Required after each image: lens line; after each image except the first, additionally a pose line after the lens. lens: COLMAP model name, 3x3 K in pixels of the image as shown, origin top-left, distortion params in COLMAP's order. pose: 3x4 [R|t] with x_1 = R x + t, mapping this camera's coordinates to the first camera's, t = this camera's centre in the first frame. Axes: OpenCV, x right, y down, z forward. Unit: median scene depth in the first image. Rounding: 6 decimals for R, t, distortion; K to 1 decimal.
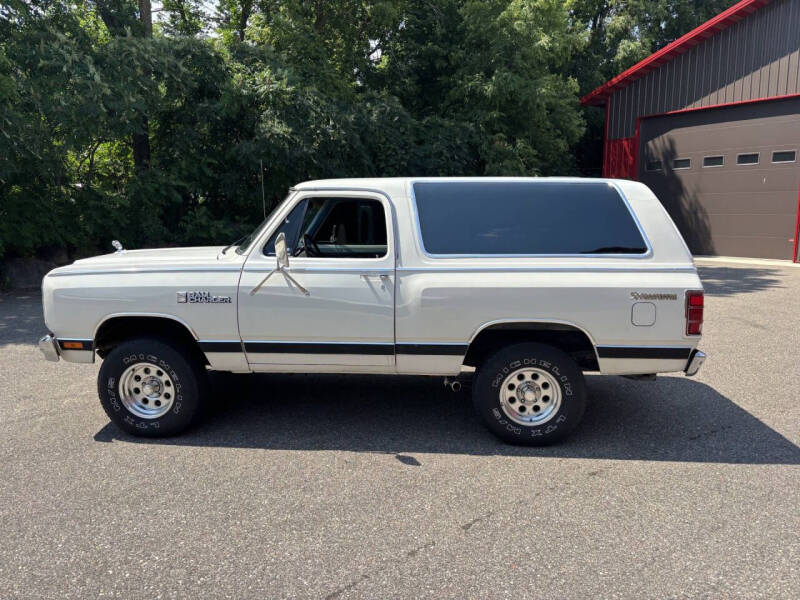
lens RADIAL K [[605.6, 0, 390.7], [0, 605.6, 301.9], [0, 0, 1]] dist [0.049813, -0.059697]
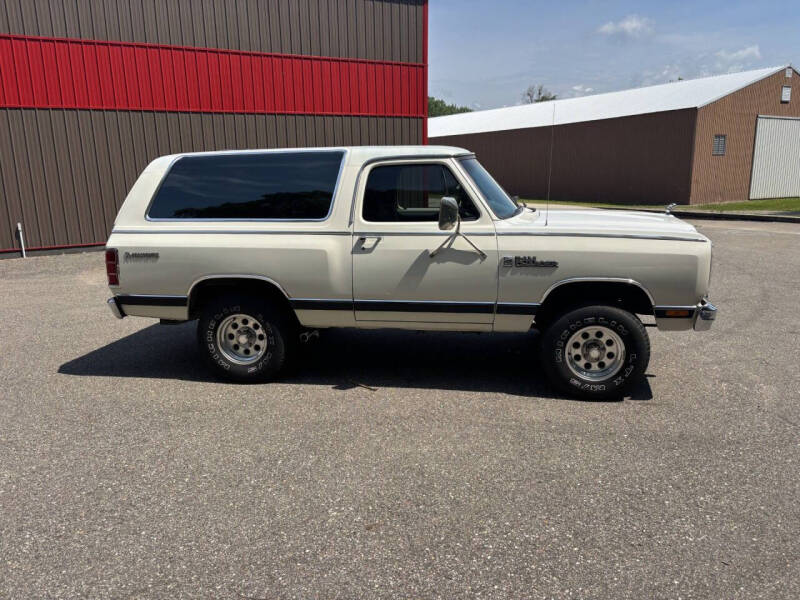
lens RADIAL K [[605.6, 0, 404.8], [0, 605.6, 298.7], [0, 0, 1]] dist [0.049813, -0.059697]
pose [[-0.997584, 0.004504, 0.069325, -0.118532], [0.028907, 0.934317, 0.355268, -0.385310], [-0.063171, 0.356414, -0.932190, 2.425197]]
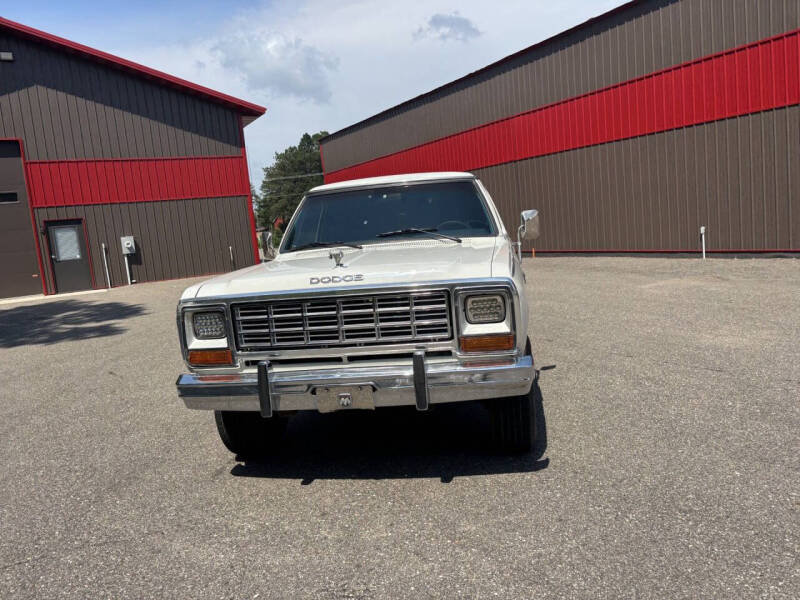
lens RADIAL K [[605.6, 0, 401.5], [0, 605.6, 289.0], [0, 0, 1]] dist [0.049813, -0.059697]
pose [[0.075501, -0.120107, 0.989886, -1.311119], [0.234708, 0.966968, 0.099424, -0.133225], [-0.969129, 0.224828, 0.101197, 1.081282]]
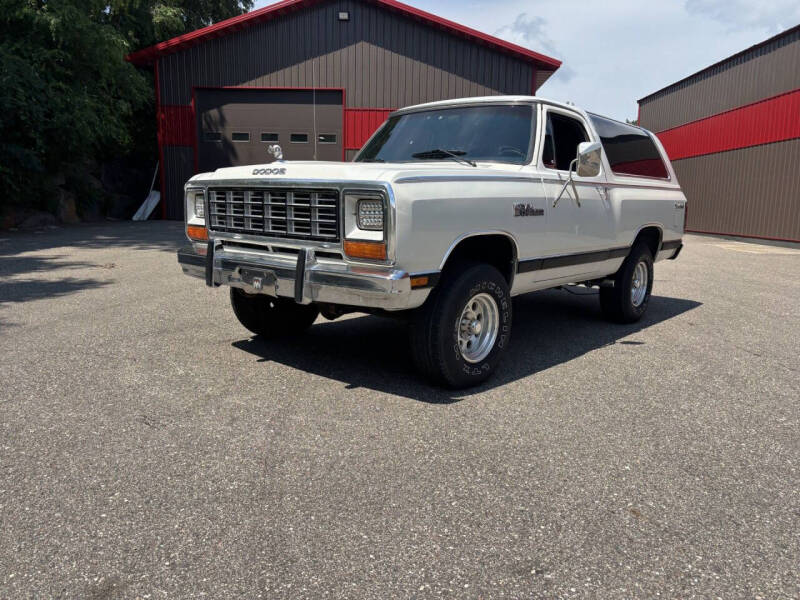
lens RADIAL K [[605.6, 0, 398.8], [0, 605.6, 301.8], [0, 0, 1]] dist [0.049813, -0.059697]
pose [[0.587142, -0.119773, 0.800574, -1.134929], [0.098081, 0.992233, 0.076514, 0.039186], [-0.803520, 0.033596, 0.594329, 0.615048]]
